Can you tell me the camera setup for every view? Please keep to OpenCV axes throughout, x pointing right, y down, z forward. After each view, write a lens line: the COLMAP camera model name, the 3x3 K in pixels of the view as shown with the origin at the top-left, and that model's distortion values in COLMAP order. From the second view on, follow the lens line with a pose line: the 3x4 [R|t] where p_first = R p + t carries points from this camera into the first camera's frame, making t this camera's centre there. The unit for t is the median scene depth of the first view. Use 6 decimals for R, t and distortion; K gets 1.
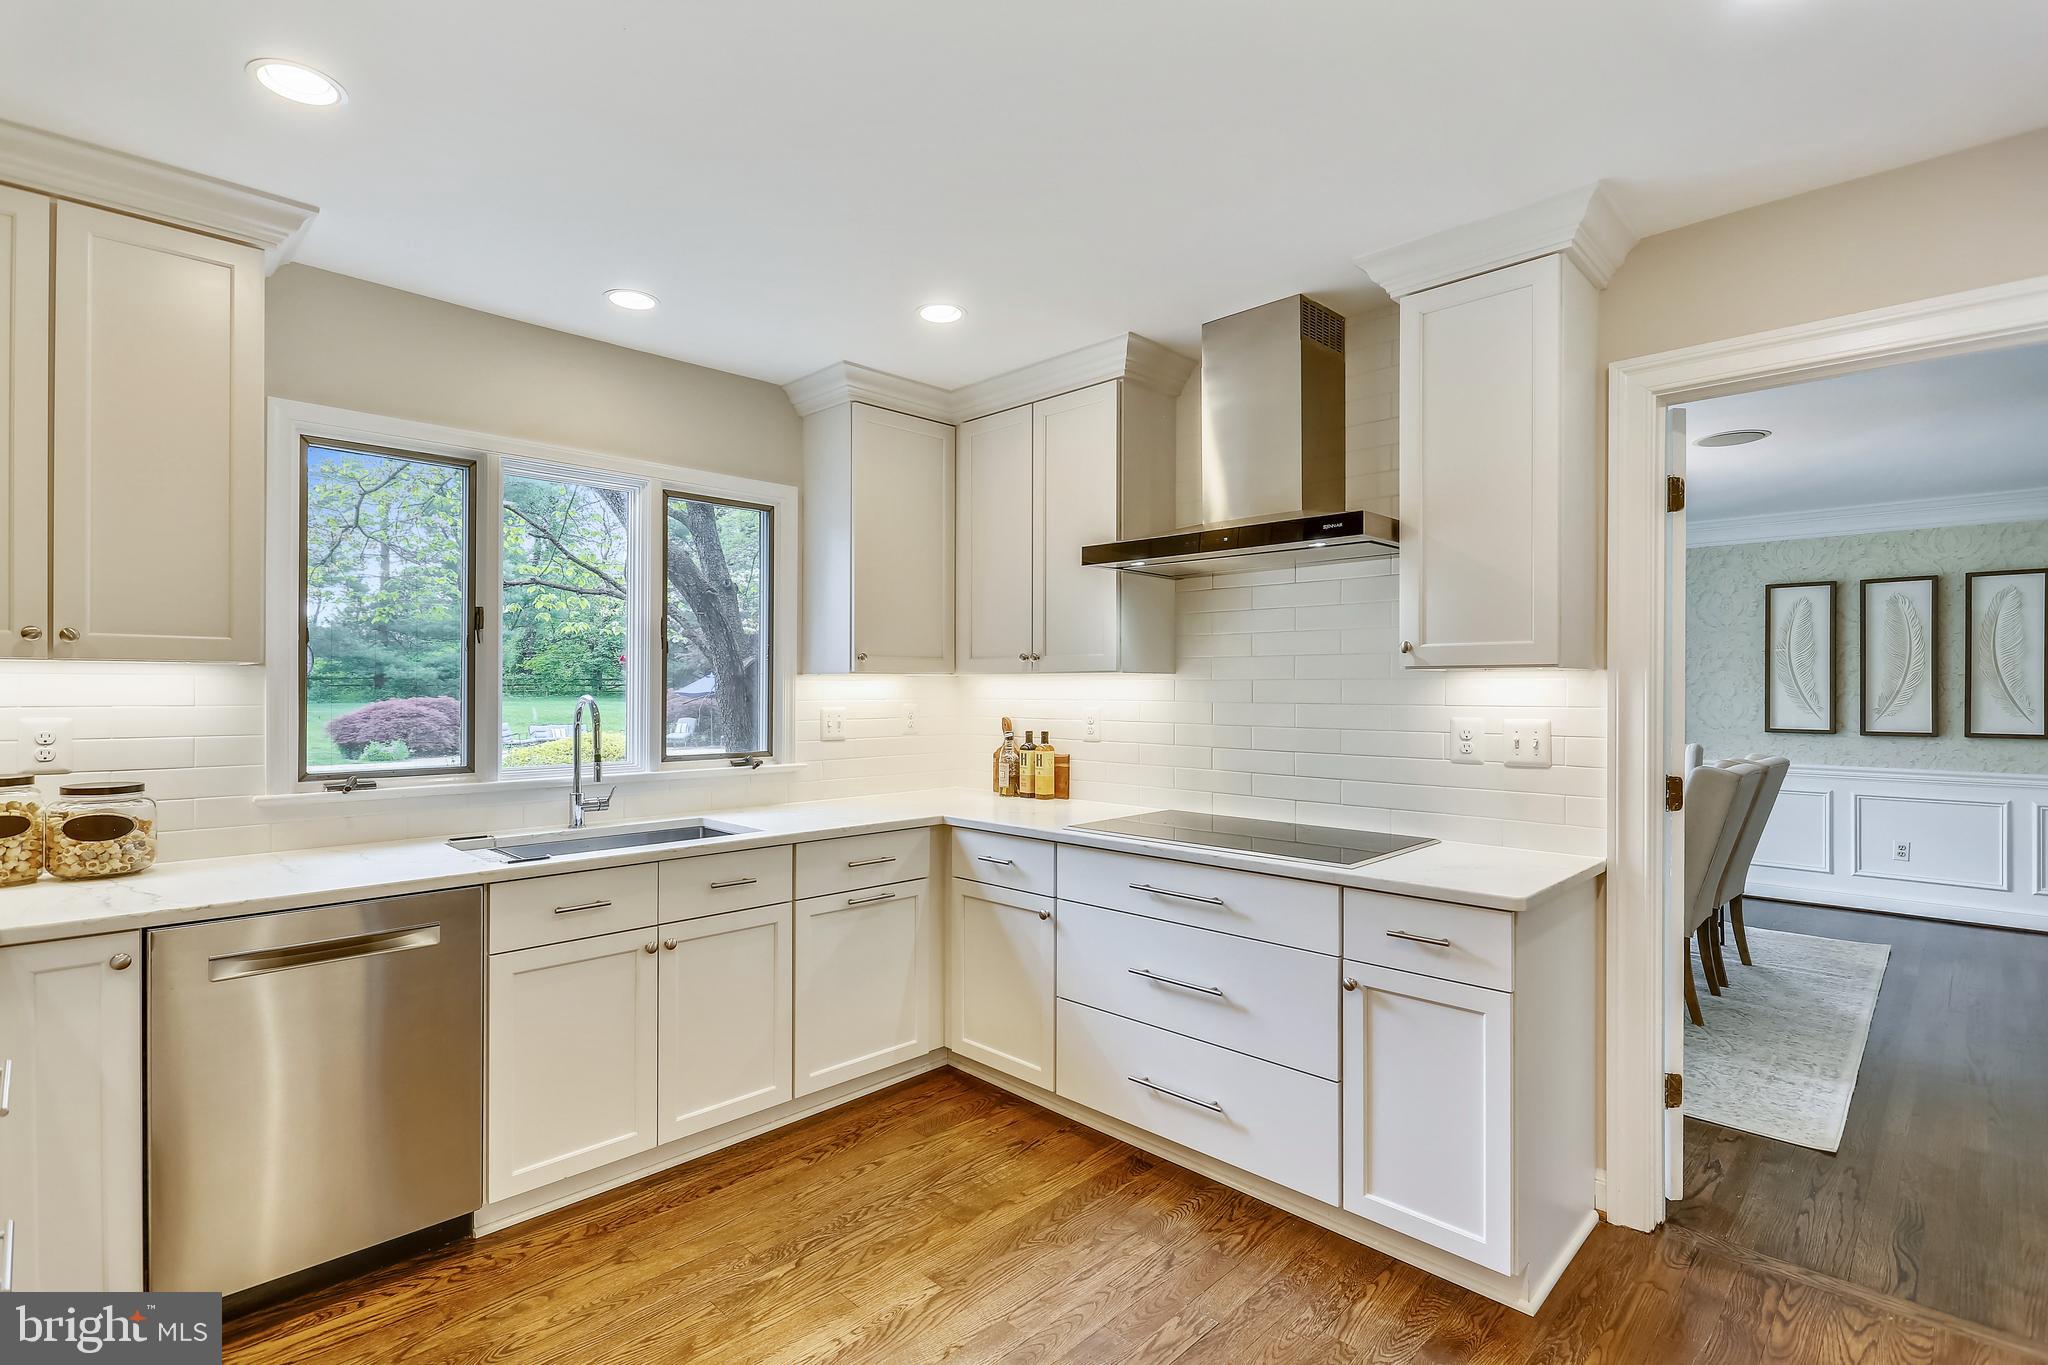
lens RADIAL K [[955.4, 0, 1024.0], [0, 955.4, 682.5], [0, 0, 1]] dist [-0.000888, -0.000444]
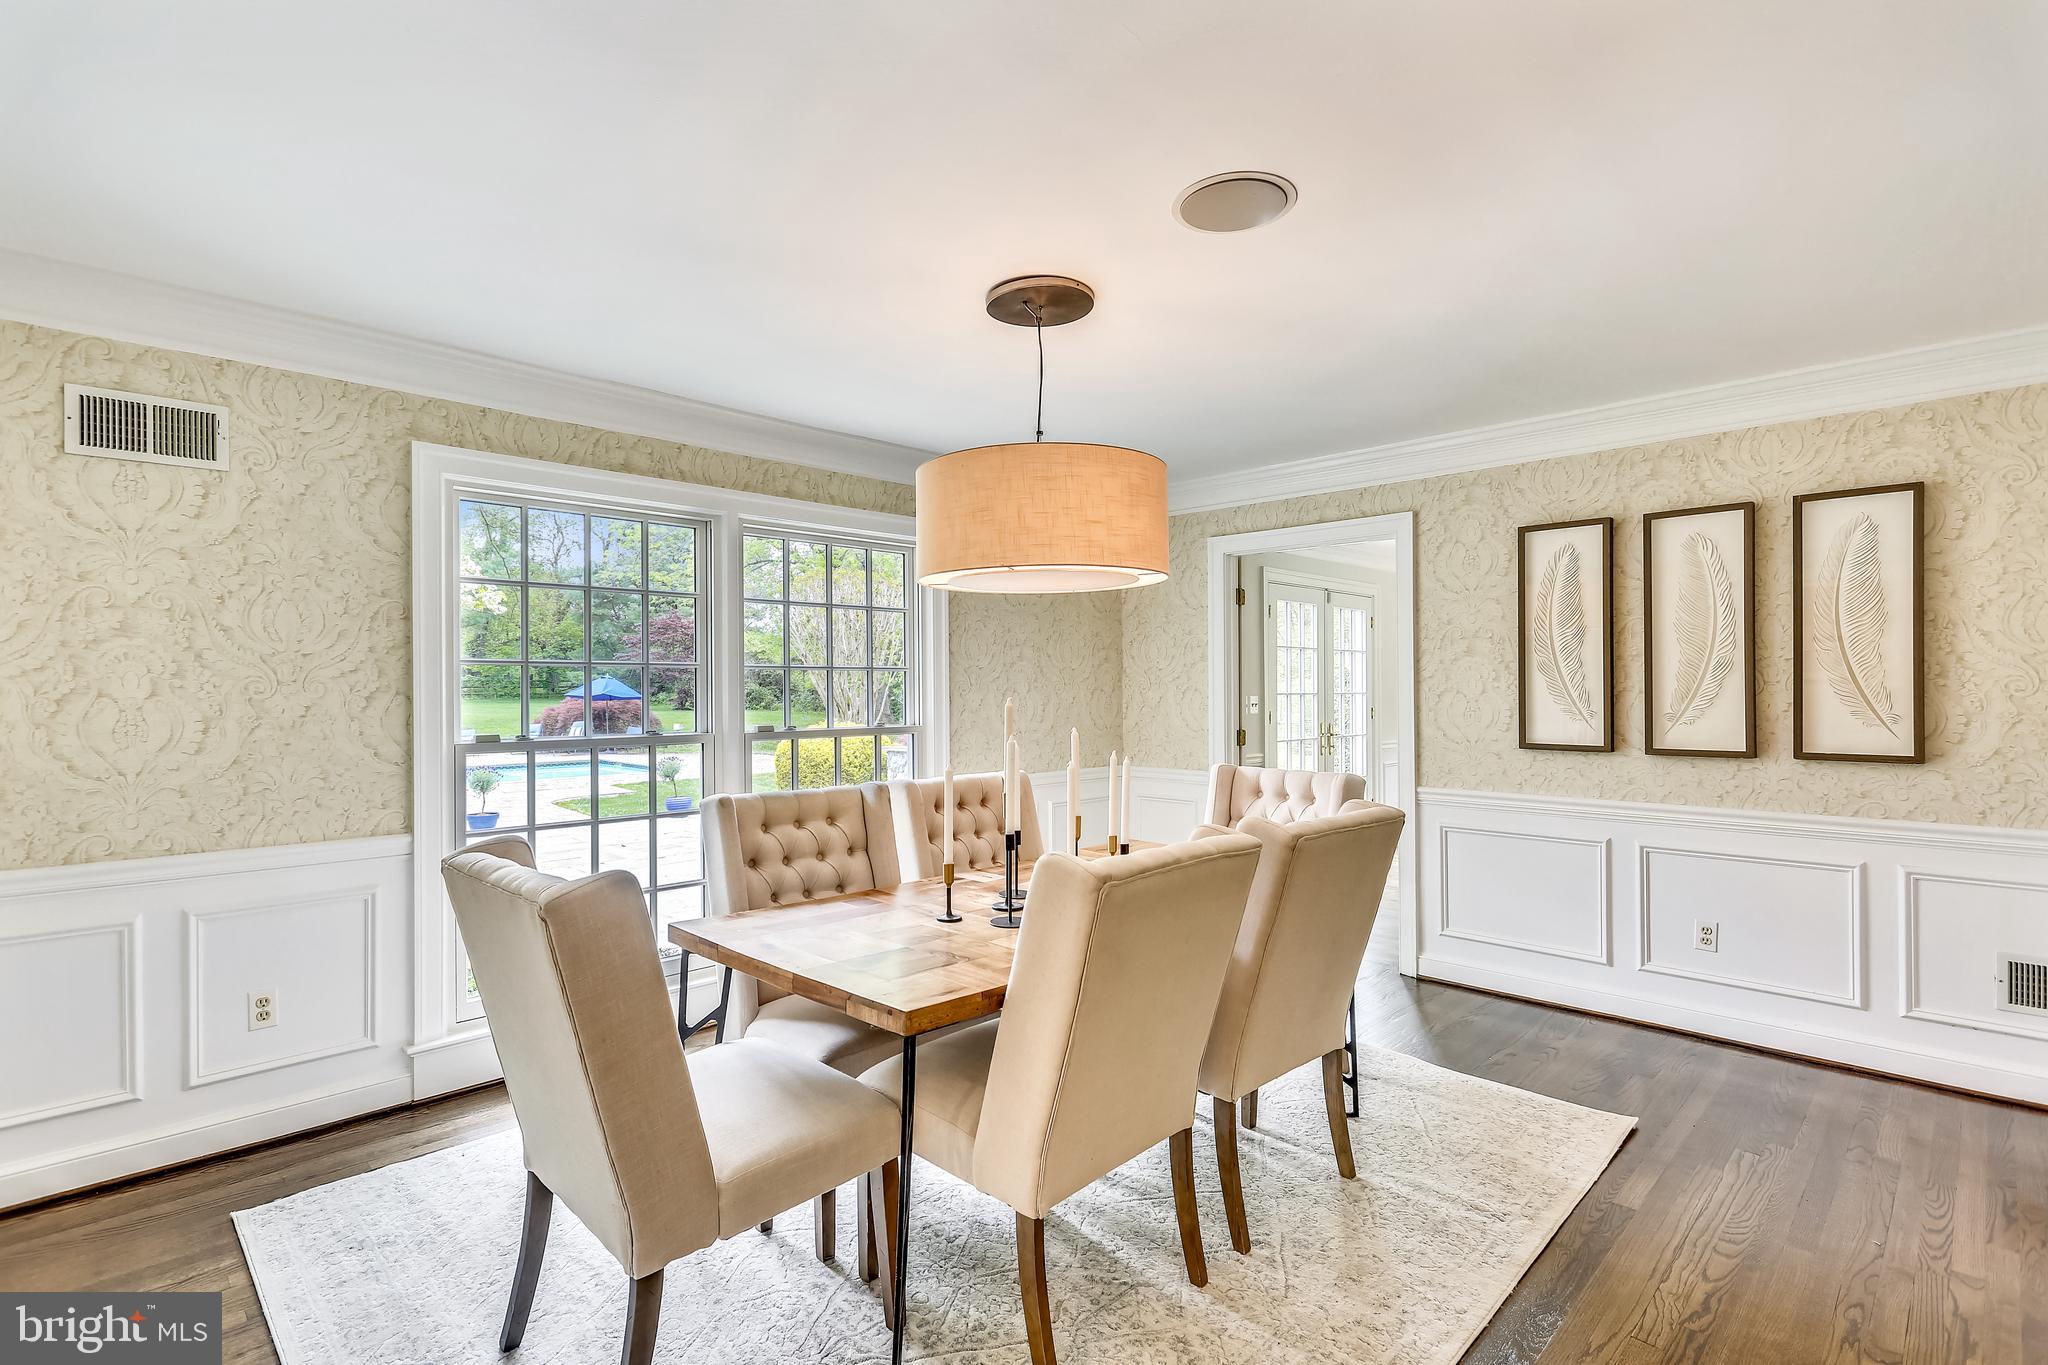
lens RADIAL K [[953.0, 0, 1016.4], [0, 953.0, 678.2], [0, 0, 1]] dist [0.000445, 0.000371]
pose [[0.999896, -0.007745, -0.012139, 0.456783], [0.007720, 0.999968, -0.002098, 0.001871], [0.012155, 0.002004, 0.999924, 0.348066]]
